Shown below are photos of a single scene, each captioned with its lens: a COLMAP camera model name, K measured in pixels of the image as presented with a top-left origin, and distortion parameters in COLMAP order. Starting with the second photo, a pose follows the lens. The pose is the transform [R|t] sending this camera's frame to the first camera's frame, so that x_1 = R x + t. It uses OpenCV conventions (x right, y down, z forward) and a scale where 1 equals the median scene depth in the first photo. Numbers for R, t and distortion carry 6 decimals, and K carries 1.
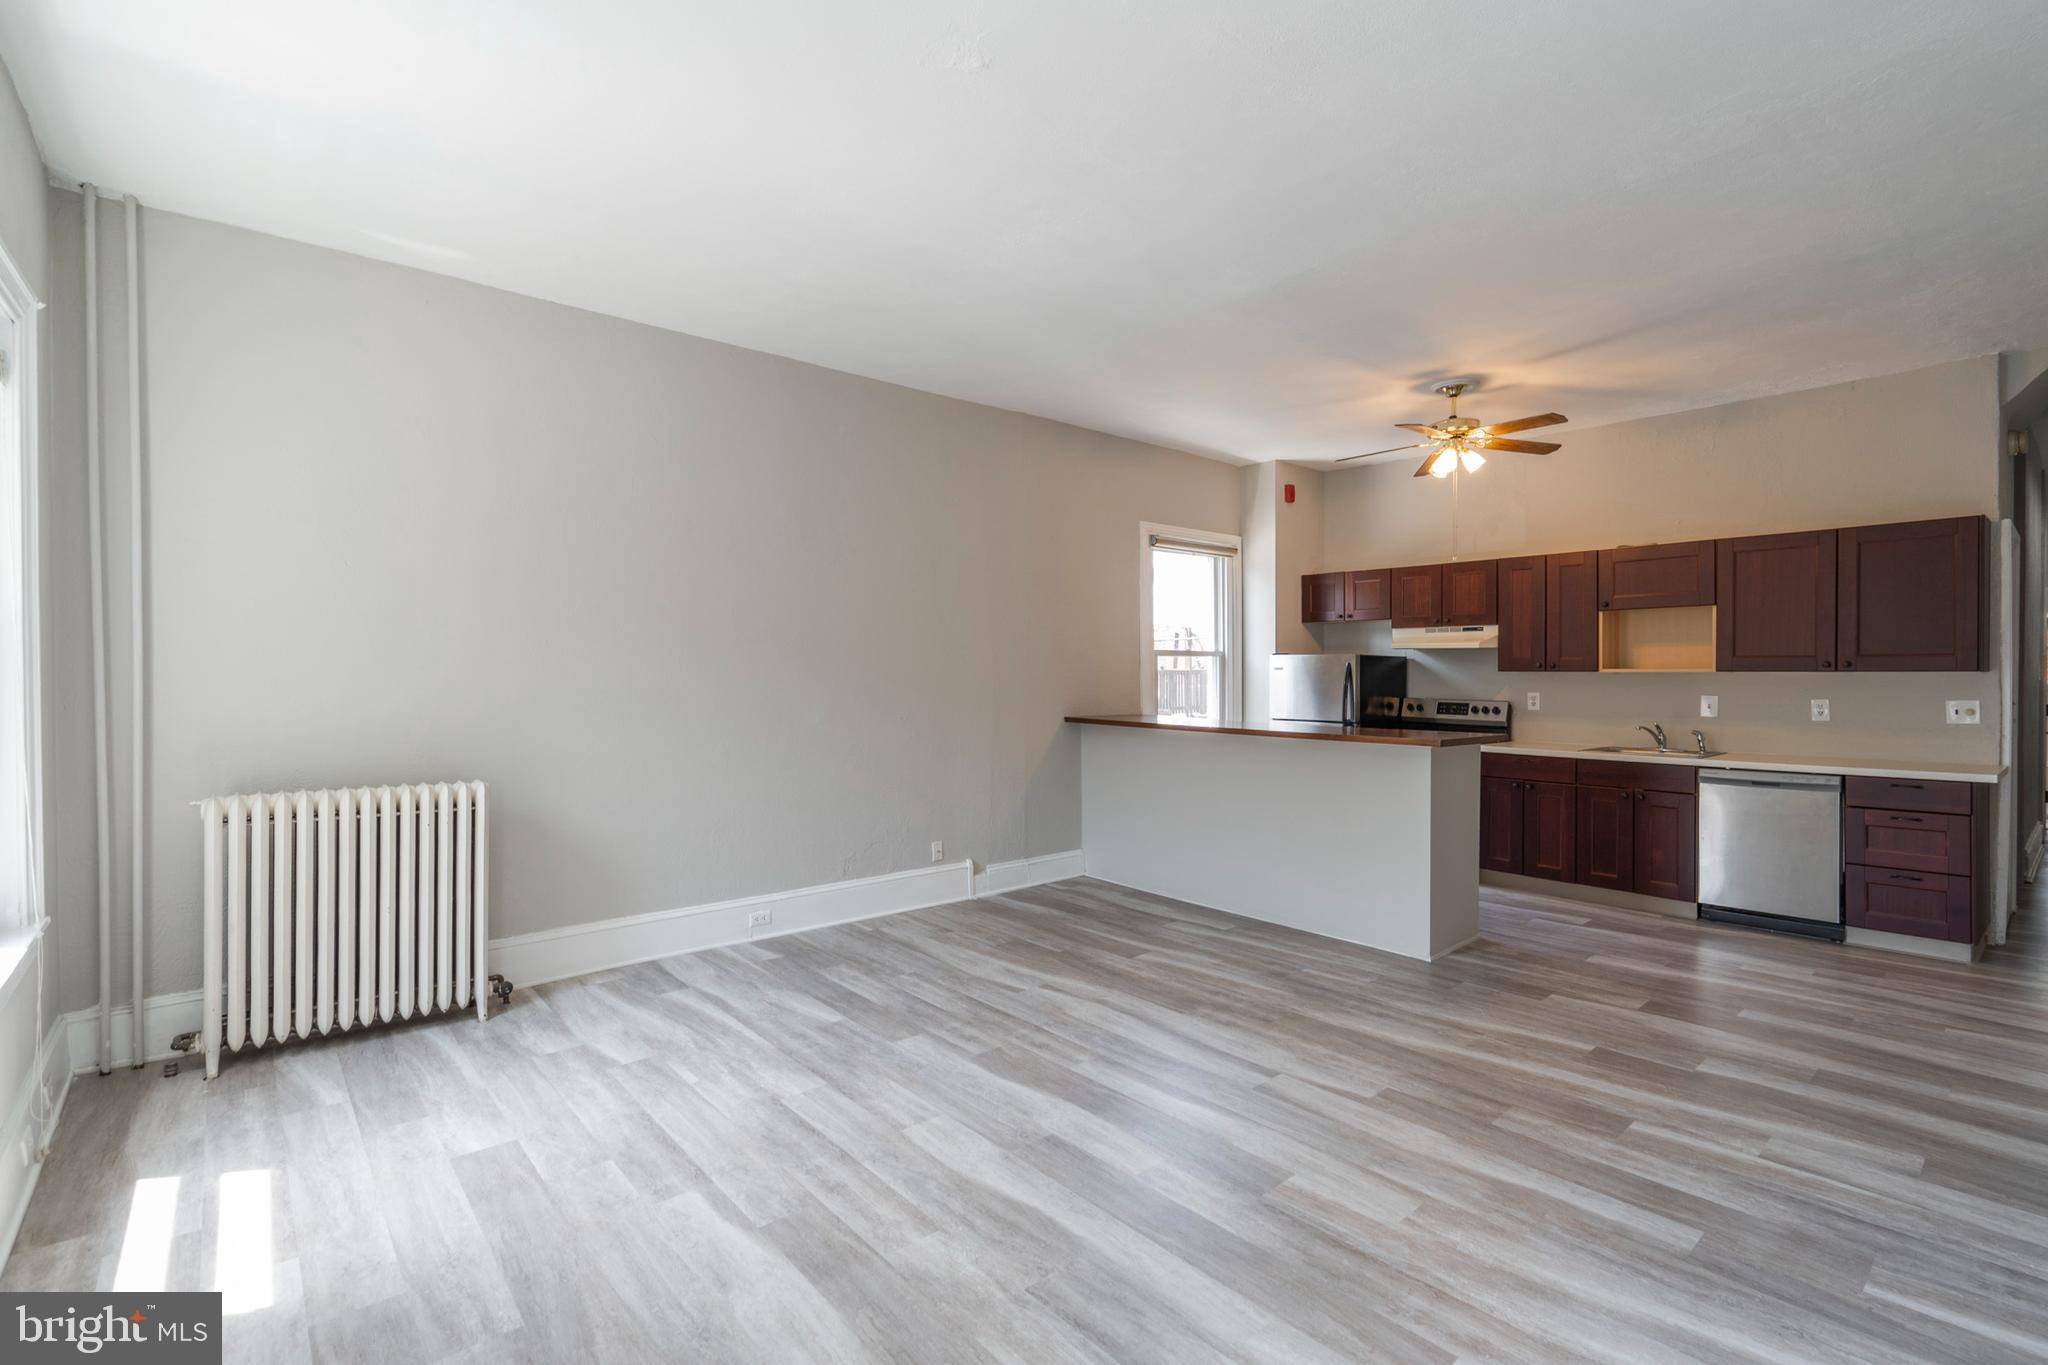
lens RADIAL K [[926.1, 0, 1024.0], [0, 926.1, 677.7], [0, 0, 1]] dist [-0.011123, 0.002469]
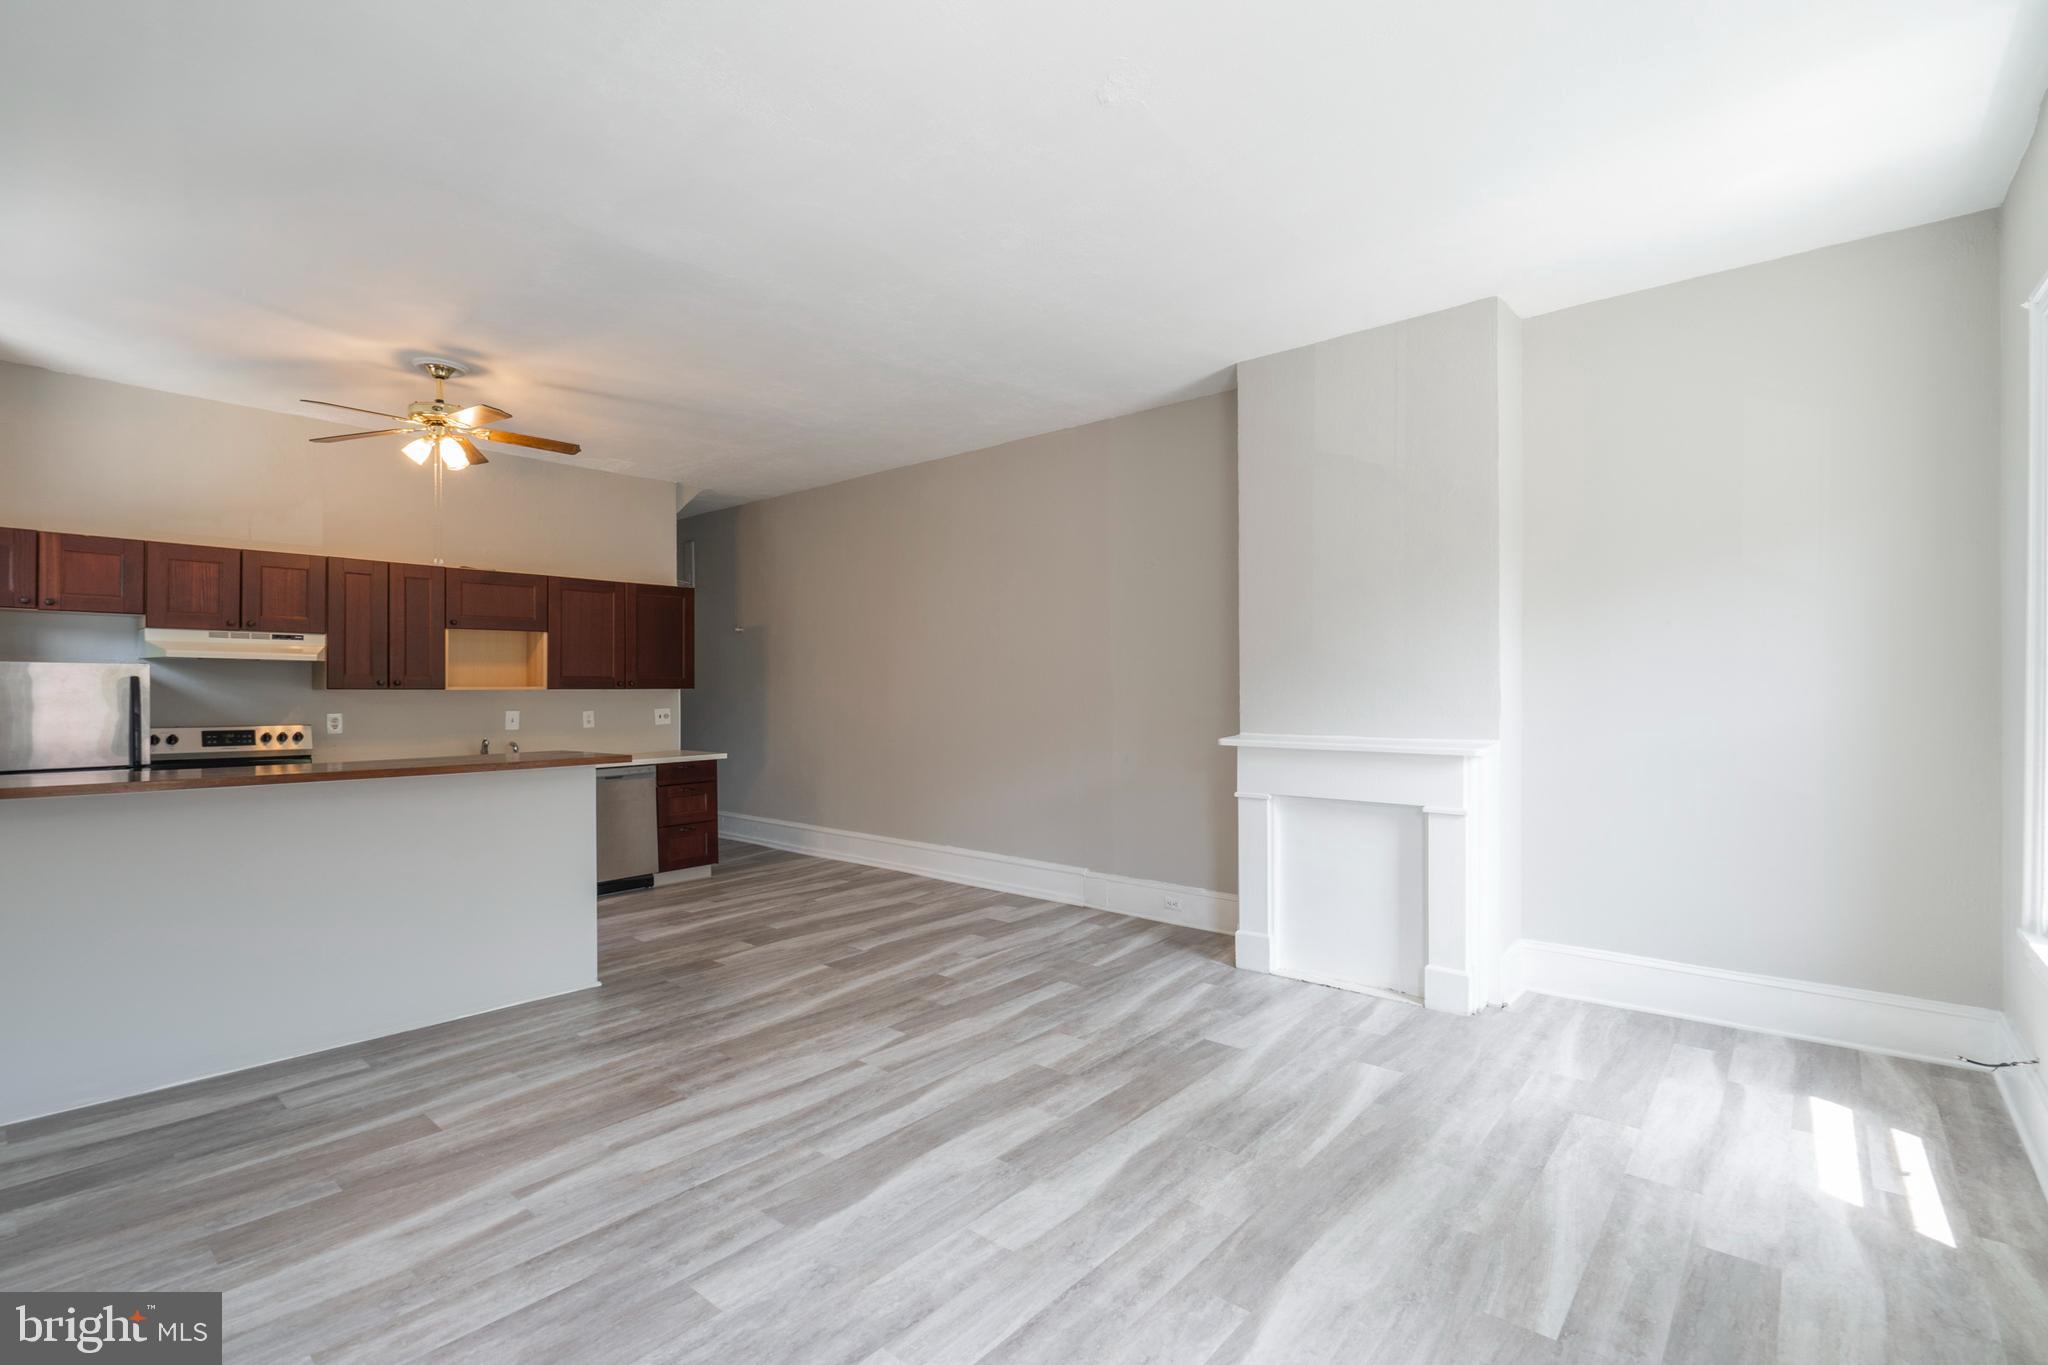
lens RADIAL K [[926.1, 0, 1021.8], [0, 926.1, 684.3], [0, 0, 1]] dist [-0.011123, 0.002469]
pose [[-0.146137, 0.007332, 0.989237, -0.742357], [0.011645, 0.999916, -0.005691, 0.001323], [-0.989196, 0.010688, -0.146210, 0.880418]]
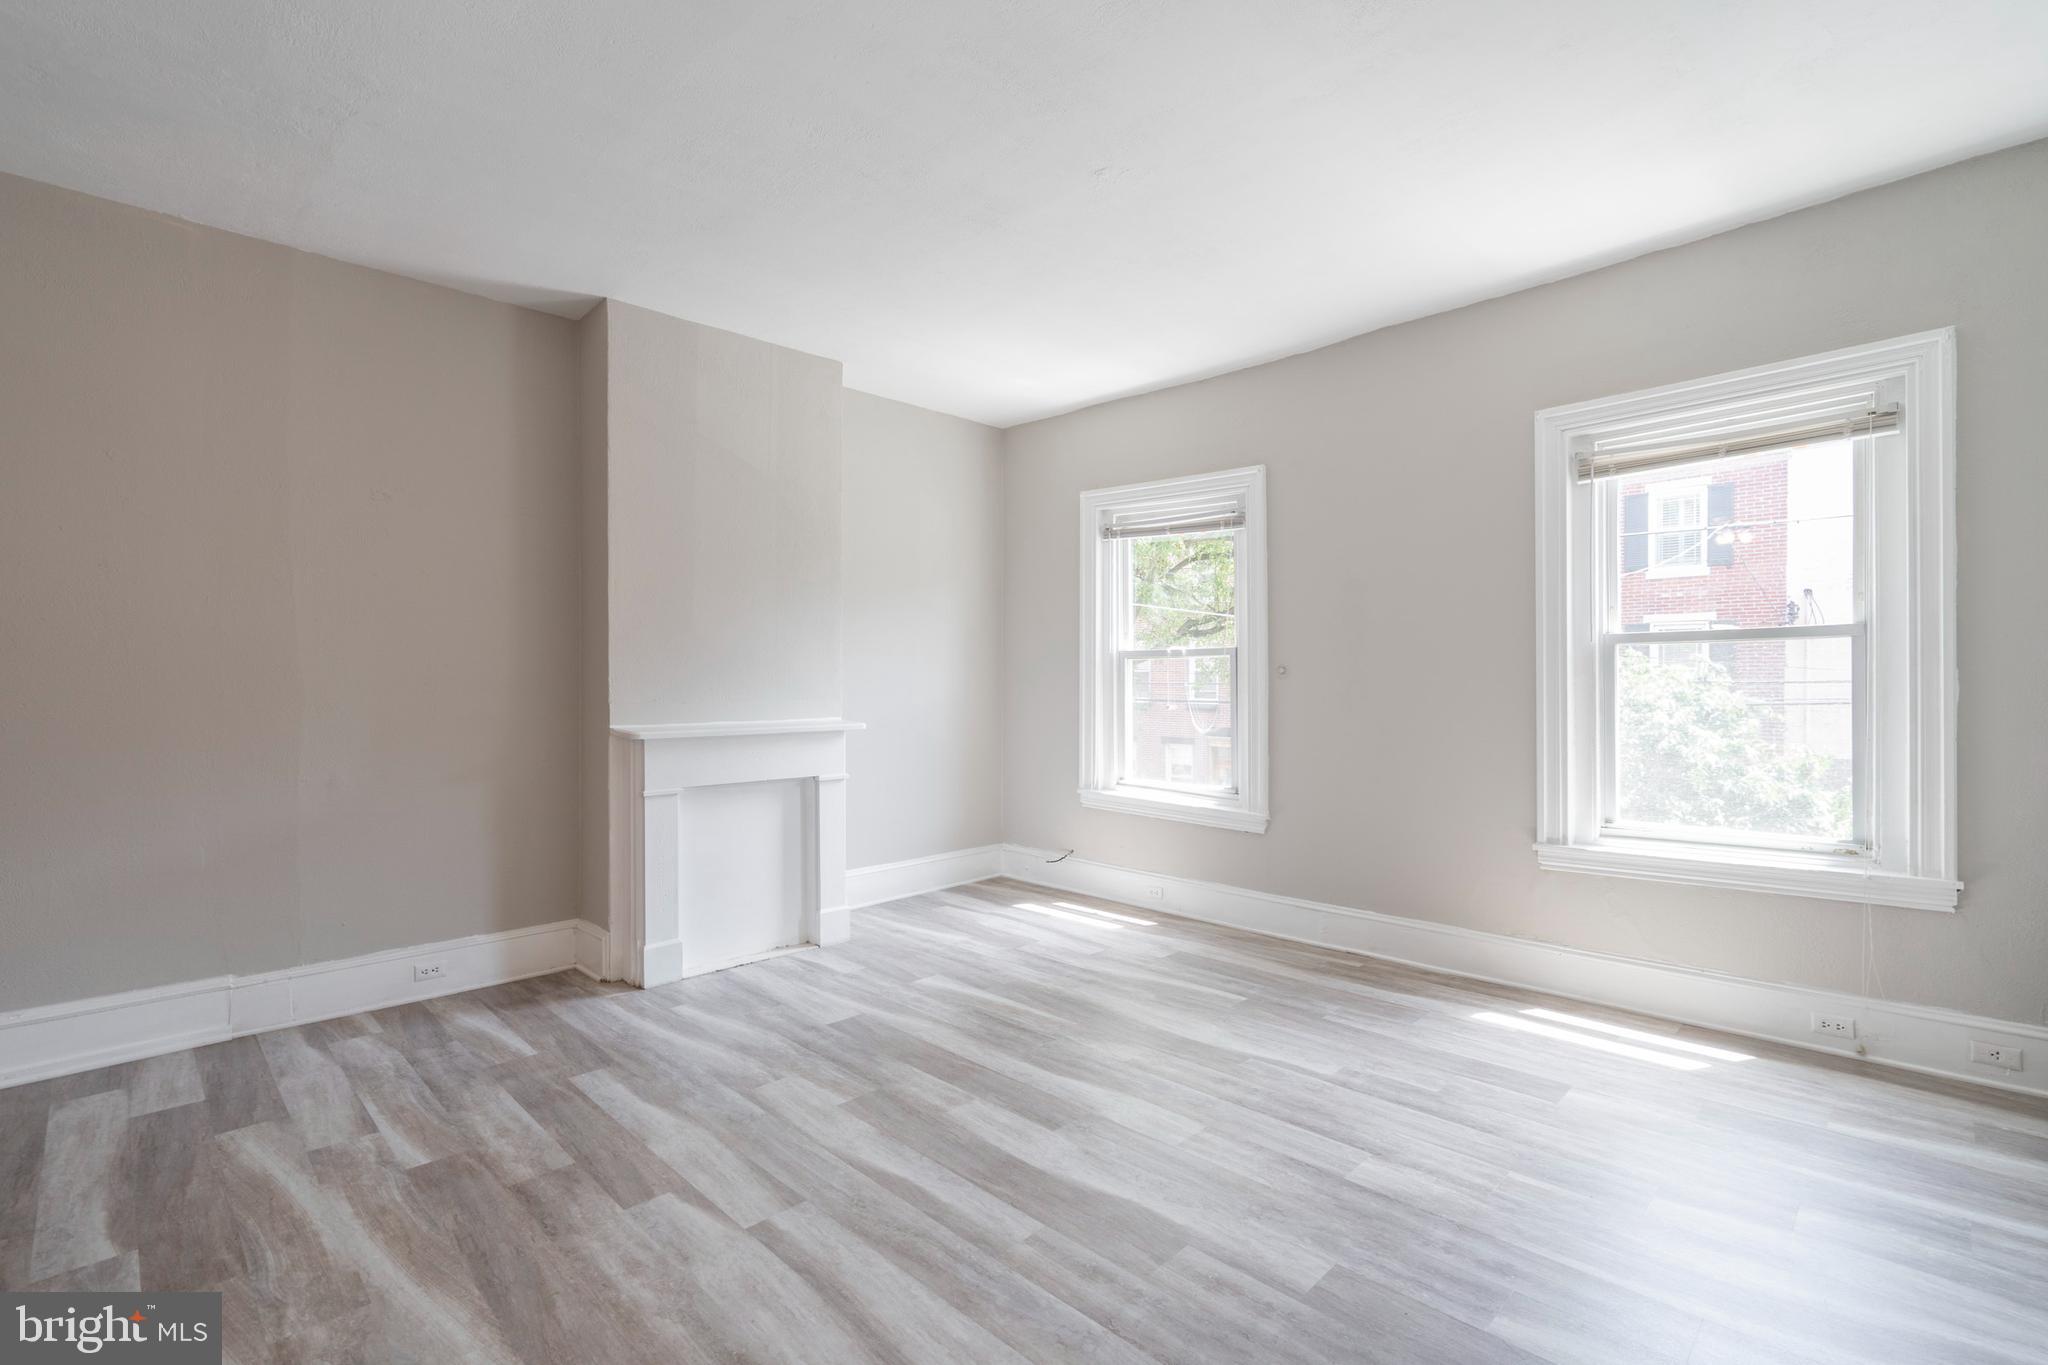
lens RADIAL K [[926.1, 0, 1018.3], [0, 926.1, 675.8], [0, 0, 1]] dist [-0.011123, 0.002469]
pose [[-0.997697, 0.005978, -0.067569, 0.105015], [0.005634, 0.999970, 0.005271, 0.000839], [0.067599, 0.004878, -0.997701, 1.570567]]
